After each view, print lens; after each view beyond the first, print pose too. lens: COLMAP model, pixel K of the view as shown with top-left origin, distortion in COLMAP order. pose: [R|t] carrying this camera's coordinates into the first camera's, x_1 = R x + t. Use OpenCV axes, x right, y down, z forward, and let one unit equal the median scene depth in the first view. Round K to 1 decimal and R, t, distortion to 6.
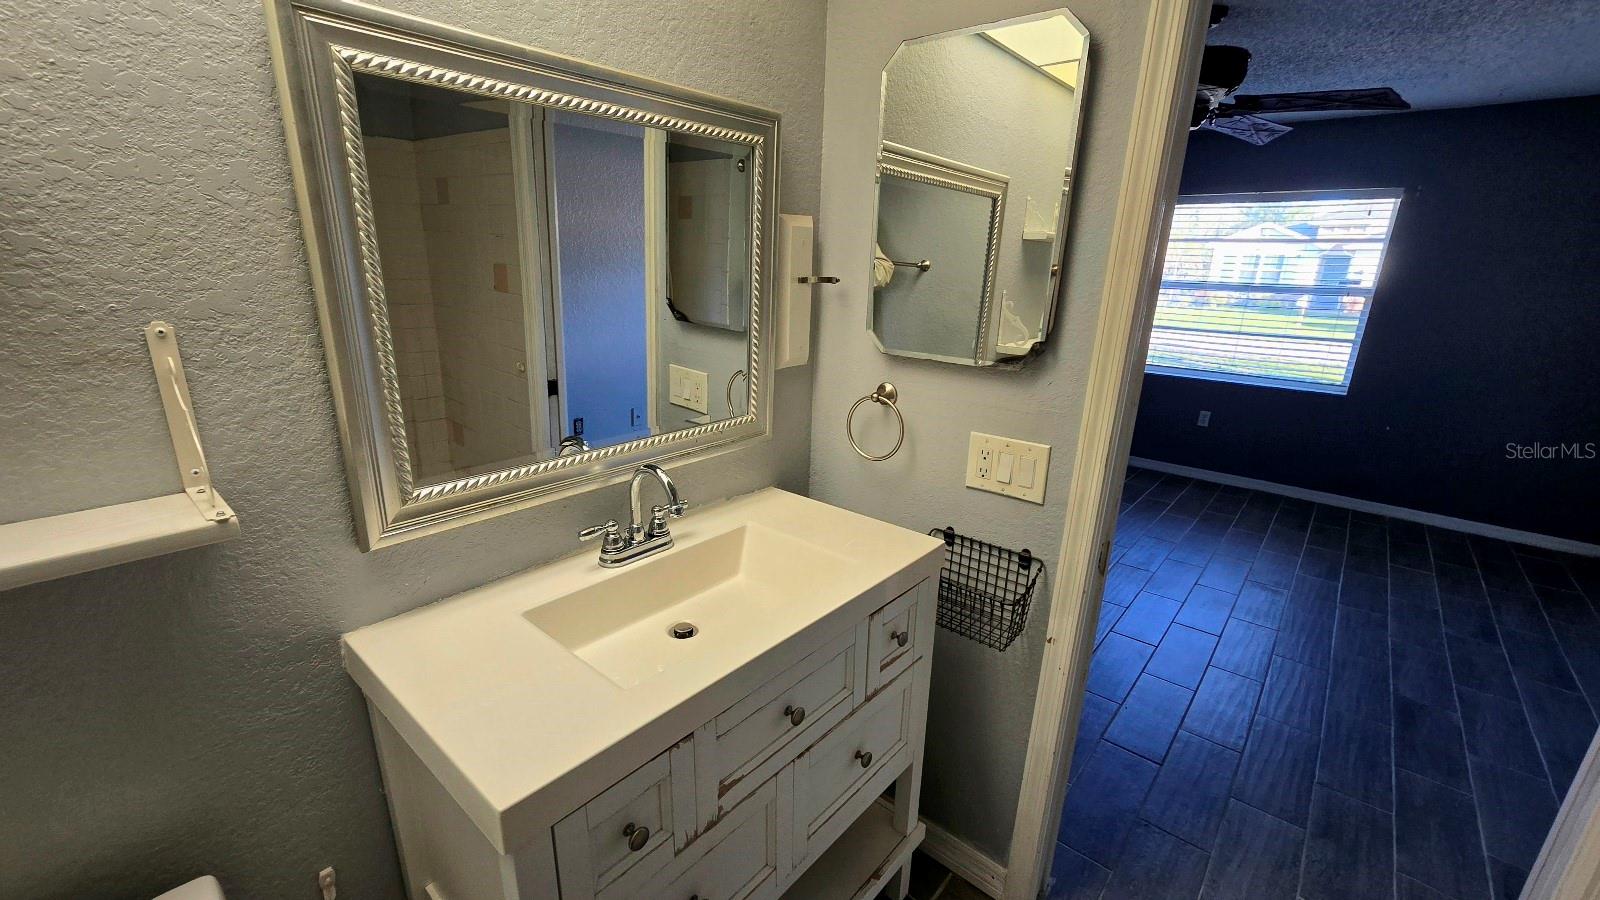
lens RADIAL K [[655.7, 0, 799.5], [0, 655.7, 464.5], [0, 0, 1]] dist [-0.000452, 0.000051]
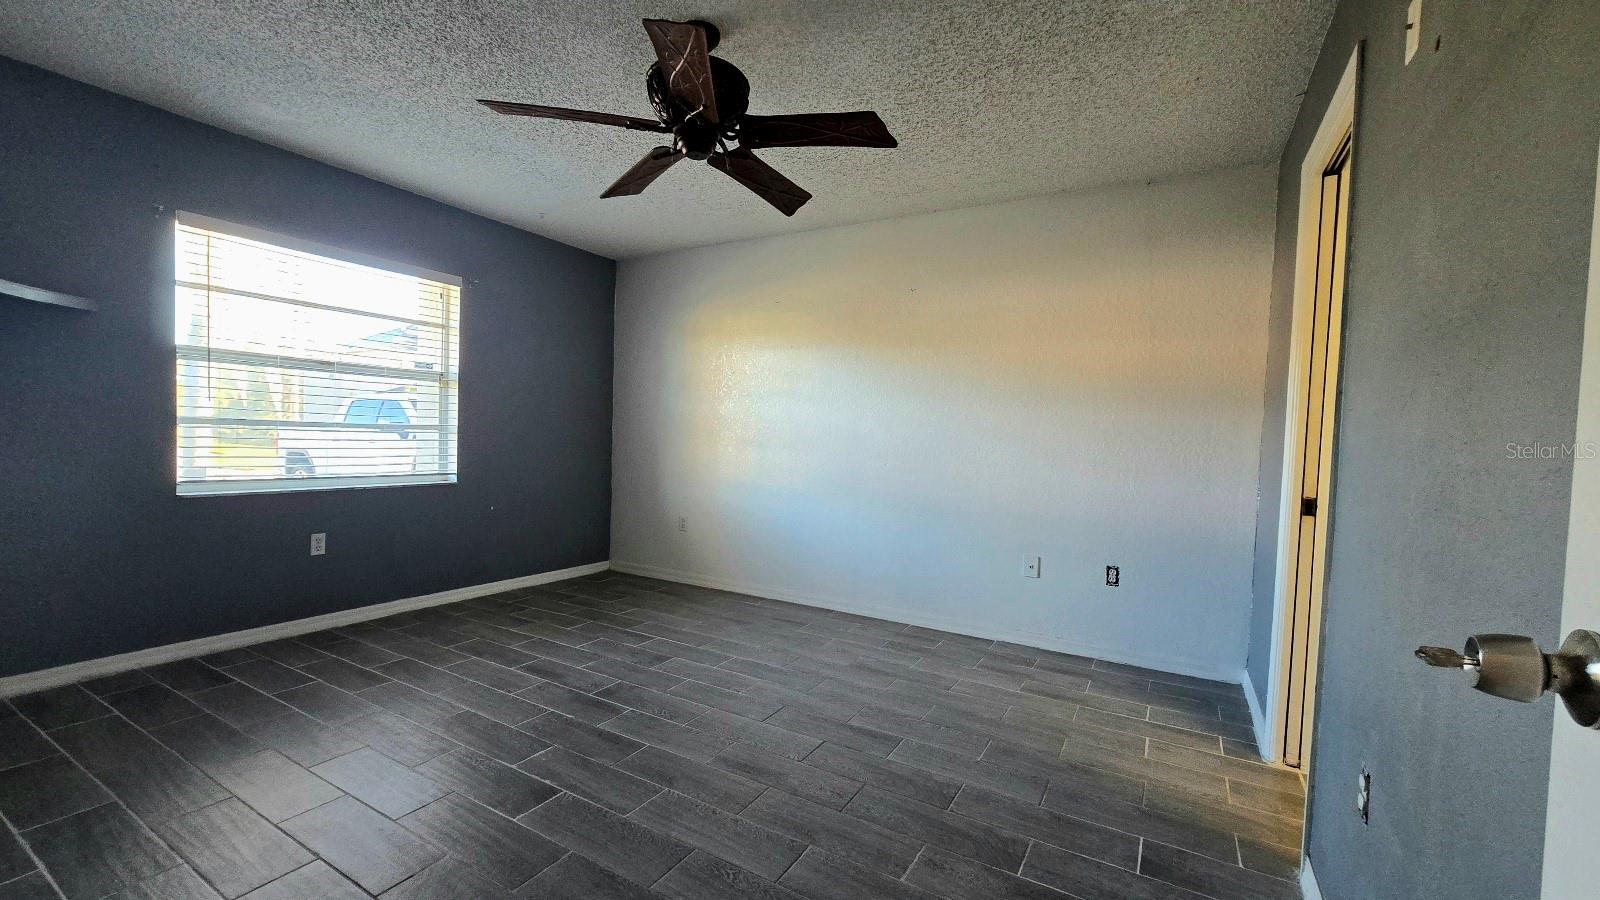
lens RADIAL K [[633.9, 0, 800.6], [0, 633.9, 488.8], [0, 0, 1]] dist [0.000293, 0.000042]
pose [[-0.173254, -0.091480, 0.980619, -0.139794], [0.263987, 0.954929, 0.135724, -0.083920], [-0.948838, 0.282385, -0.141296, 0.595659]]
